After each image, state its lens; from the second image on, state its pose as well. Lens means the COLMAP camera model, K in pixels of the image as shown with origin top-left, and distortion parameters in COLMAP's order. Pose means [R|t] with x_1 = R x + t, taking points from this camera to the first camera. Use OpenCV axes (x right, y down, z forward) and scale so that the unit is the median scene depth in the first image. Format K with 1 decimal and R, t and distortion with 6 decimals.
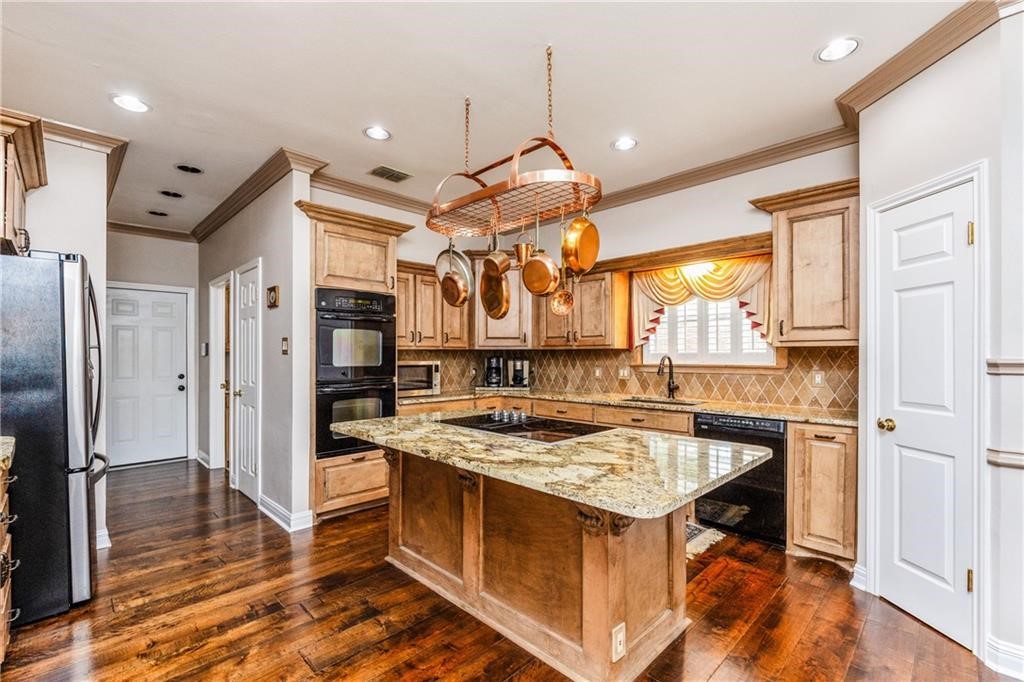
lens RADIAL K [[445.4, 0, 511.5], [0, 445.4, 352.1], [0, 0, 1]] dist [-0.004919, -0.000336]
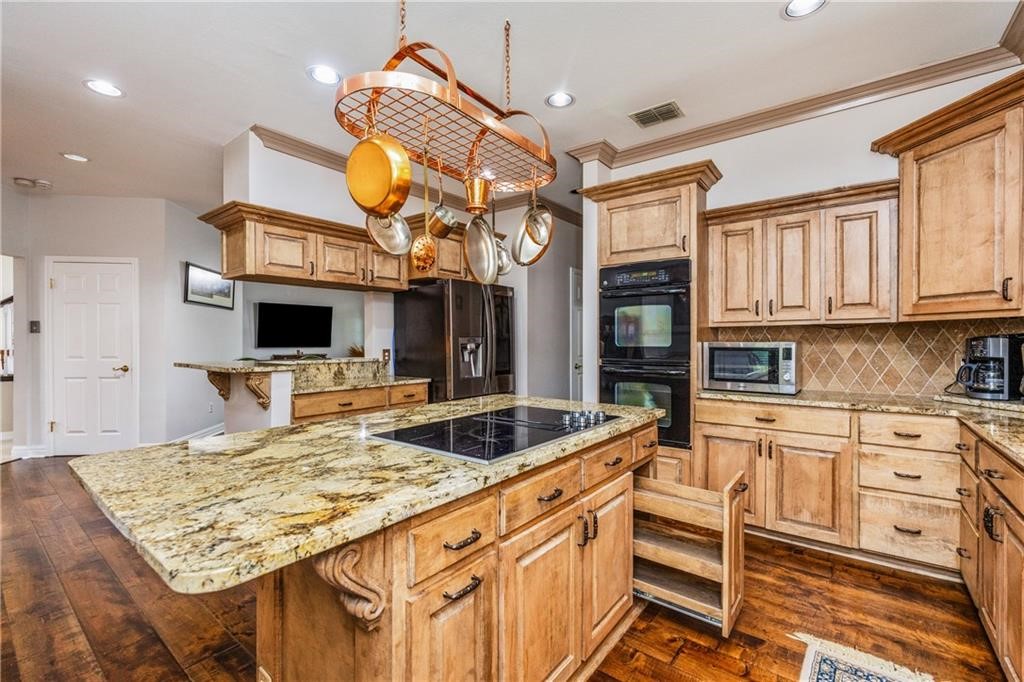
lens RADIAL K [[445.4, 0, 511.7], [0, 445.4, 341.4], [0, 0, 1]] dist [-0.004919, -0.000336]
pose [[0.134831, -0.000582, -0.990868, 0.457065], [0.003842, 0.999993, -0.000065, 0.018261], [0.990861, -0.003798, 0.134832, 0.555791]]
